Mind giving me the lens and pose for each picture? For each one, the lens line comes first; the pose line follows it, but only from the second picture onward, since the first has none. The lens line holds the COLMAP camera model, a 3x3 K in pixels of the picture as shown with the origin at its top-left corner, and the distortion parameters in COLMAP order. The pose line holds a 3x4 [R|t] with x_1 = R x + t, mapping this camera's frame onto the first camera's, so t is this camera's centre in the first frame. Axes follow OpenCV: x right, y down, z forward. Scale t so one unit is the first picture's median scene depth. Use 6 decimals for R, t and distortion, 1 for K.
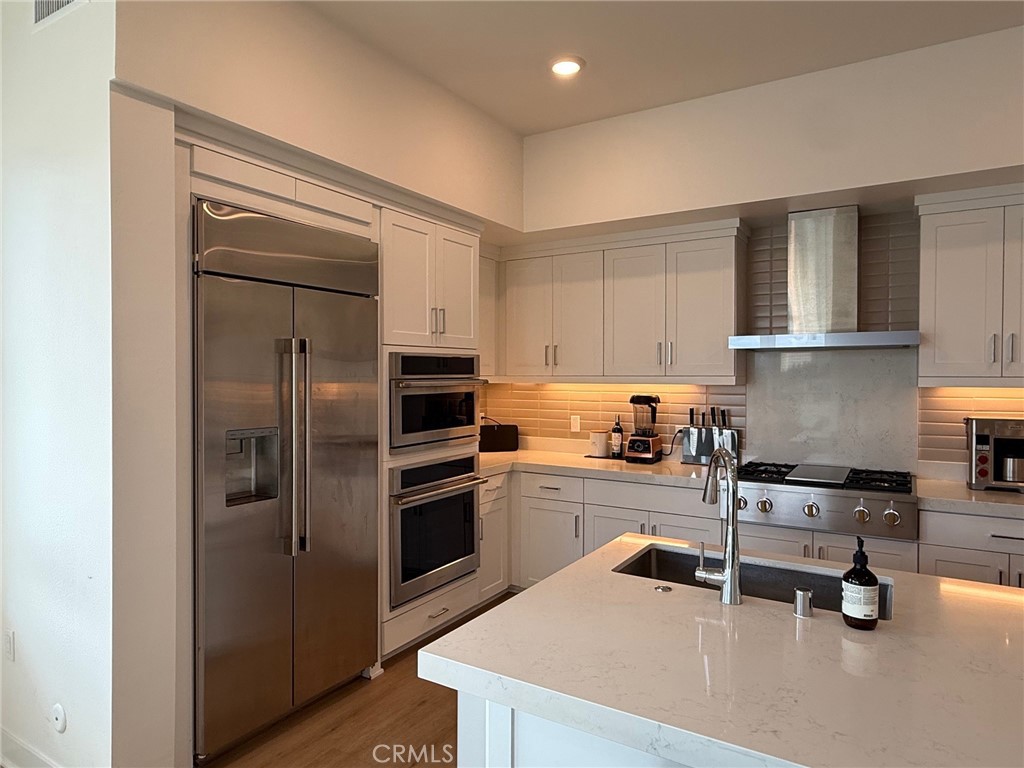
lens RADIAL K [[640.9, 0, 507.6], [0, 640.9, 380.9], [0, 0, 1]] dist [0.007522, -0.002108]
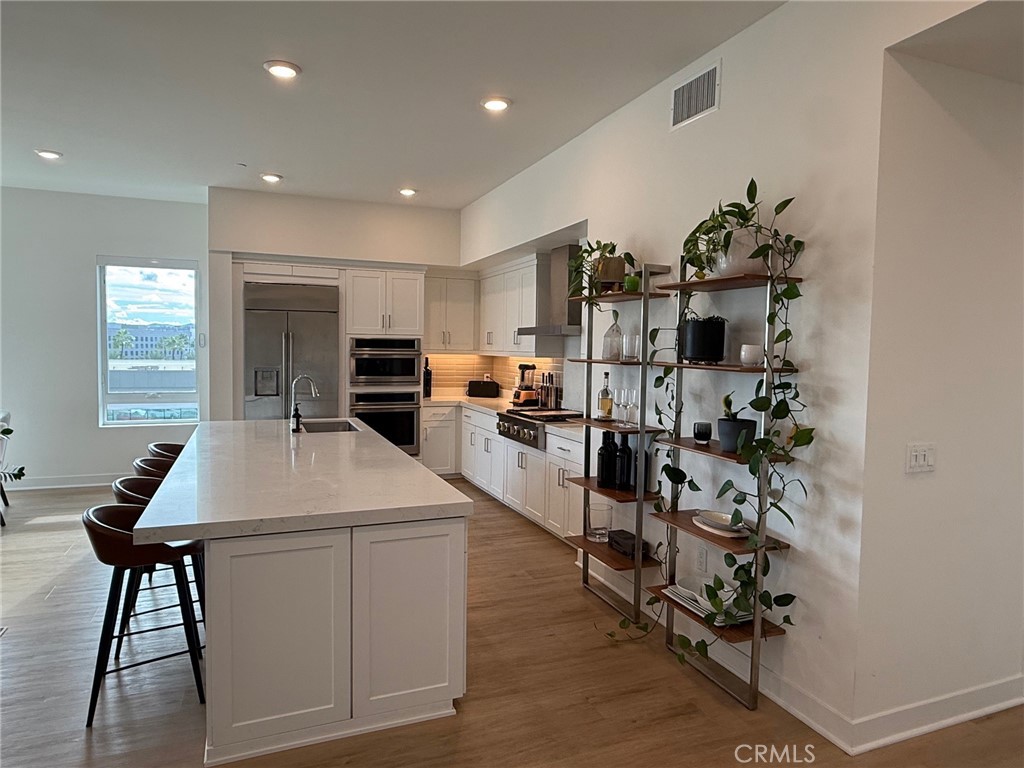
lens RADIAL K [[640.9, 0, 504.1], [0, 640.9, 380.8], [0, 0, 1]] dist [0.007522, -0.002108]
pose [[0.796973, 0.043054, -0.602479, 1.250404], [-0.020612, 0.998814, 0.044111, -0.005038], [0.603664, -0.022737, 0.796915, -0.319880]]
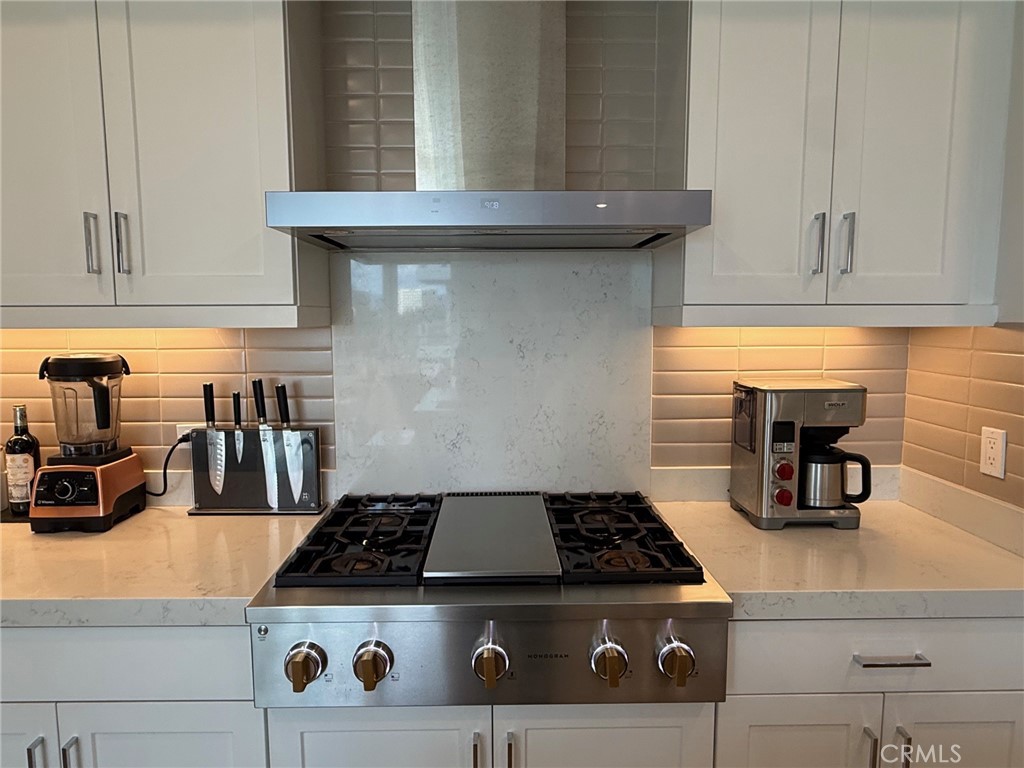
lens RADIAL K [[640.9, 0, 504.6], [0, 640.9, 383.6], [0, 0, 1]] dist [0.007522, -0.002108]
pose [[0.840202, -0.061988, 0.538719, 0.243542], [0.008540, 0.994834, 0.101153, 0.001412], [-0.542207, -0.080388, 0.836391, 0.590030]]
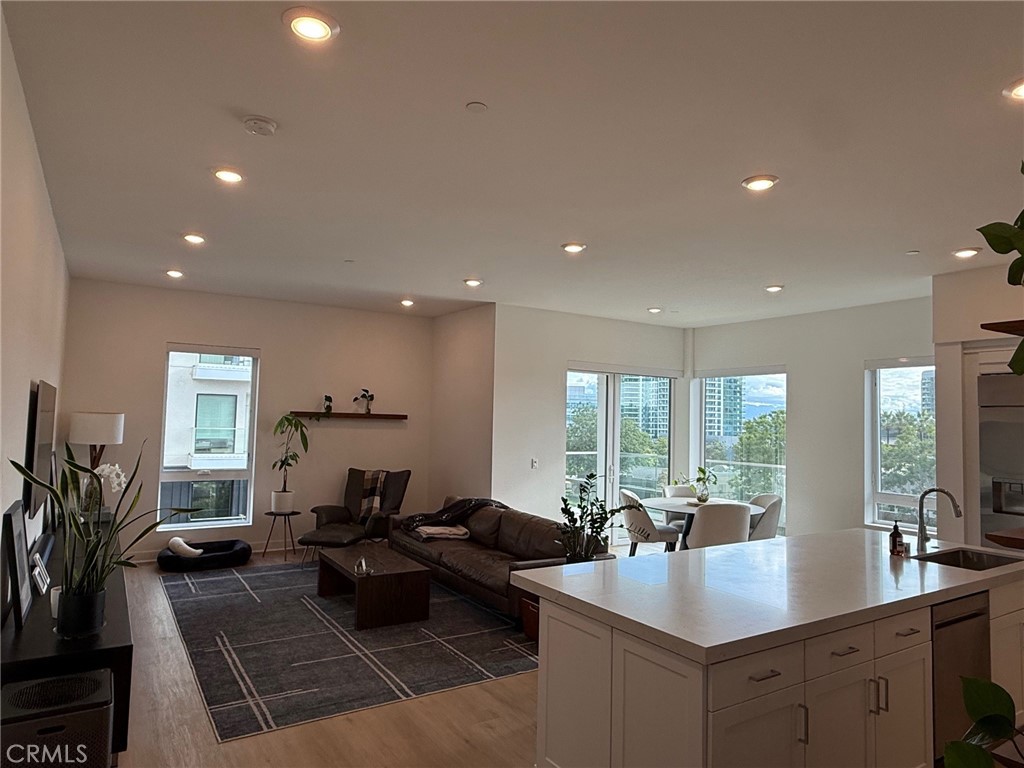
lens RADIAL K [[640.9, 0, 517.1], [0, 640.9, 389.3], [0, 0, 1]] dist [0.007522, -0.002108]
pose [[-0.434956, -0.059282, -0.898498, 1.405917], [-0.032772, 0.998212, -0.049996, -0.037058], [0.899855, 0.007699, -0.436121, 0.305207]]
